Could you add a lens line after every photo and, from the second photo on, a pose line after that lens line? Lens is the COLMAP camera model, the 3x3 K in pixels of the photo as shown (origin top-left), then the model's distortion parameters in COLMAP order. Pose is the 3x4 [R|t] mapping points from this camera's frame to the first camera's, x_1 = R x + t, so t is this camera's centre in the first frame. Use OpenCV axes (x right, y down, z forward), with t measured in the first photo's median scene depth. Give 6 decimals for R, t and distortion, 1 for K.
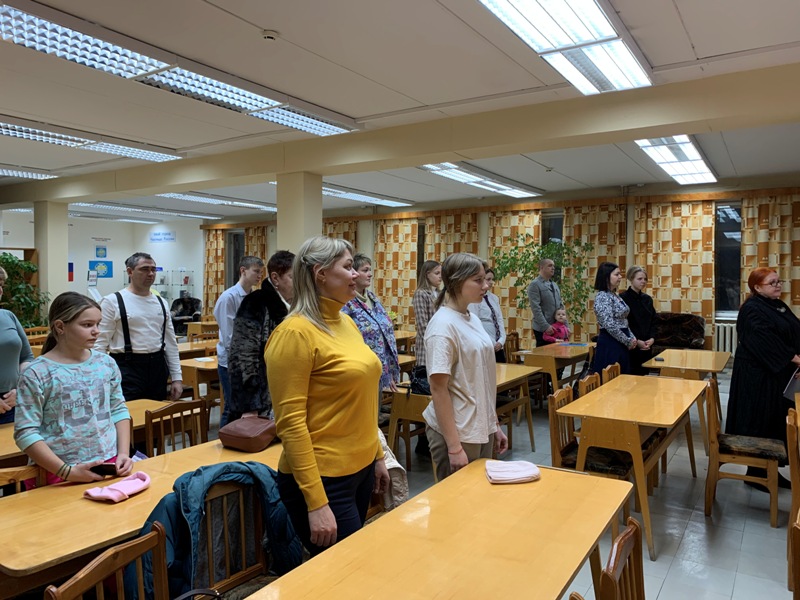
lens RADIAL K [[613.7, 0, 400.4], [0, 613.7, 299.2], [0, 0, 1]] dist [0.005573, -0.003203]
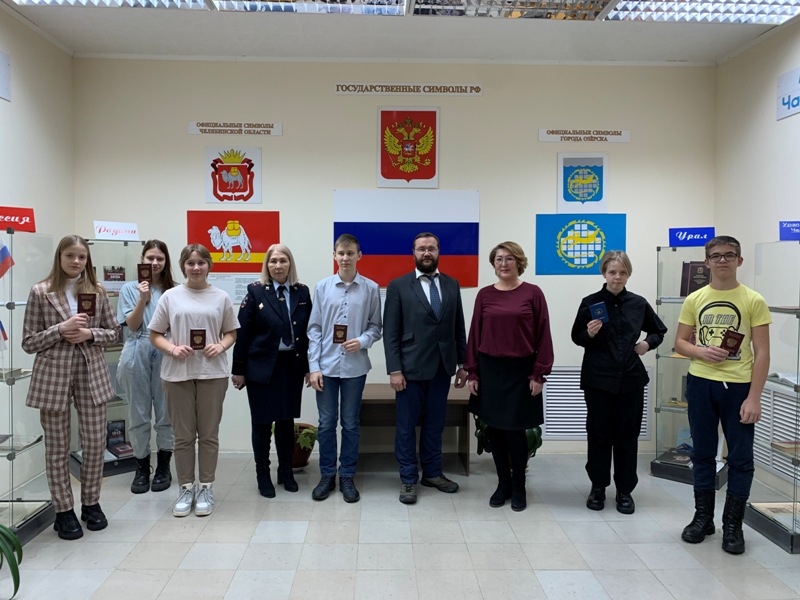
lens RADIAL K [[613.7, 0, 399.4], [0, 613.7, 299.7], [0, 0, 1]] dist [0.005573, -0.003203]
pose [[0.561579, 0.013152, -0.827319, -0.306617], [-0.030777, 0.999514, -0.005003, -0.020511], [0.826851, 0.028272, 0.561710, 0.780169]]
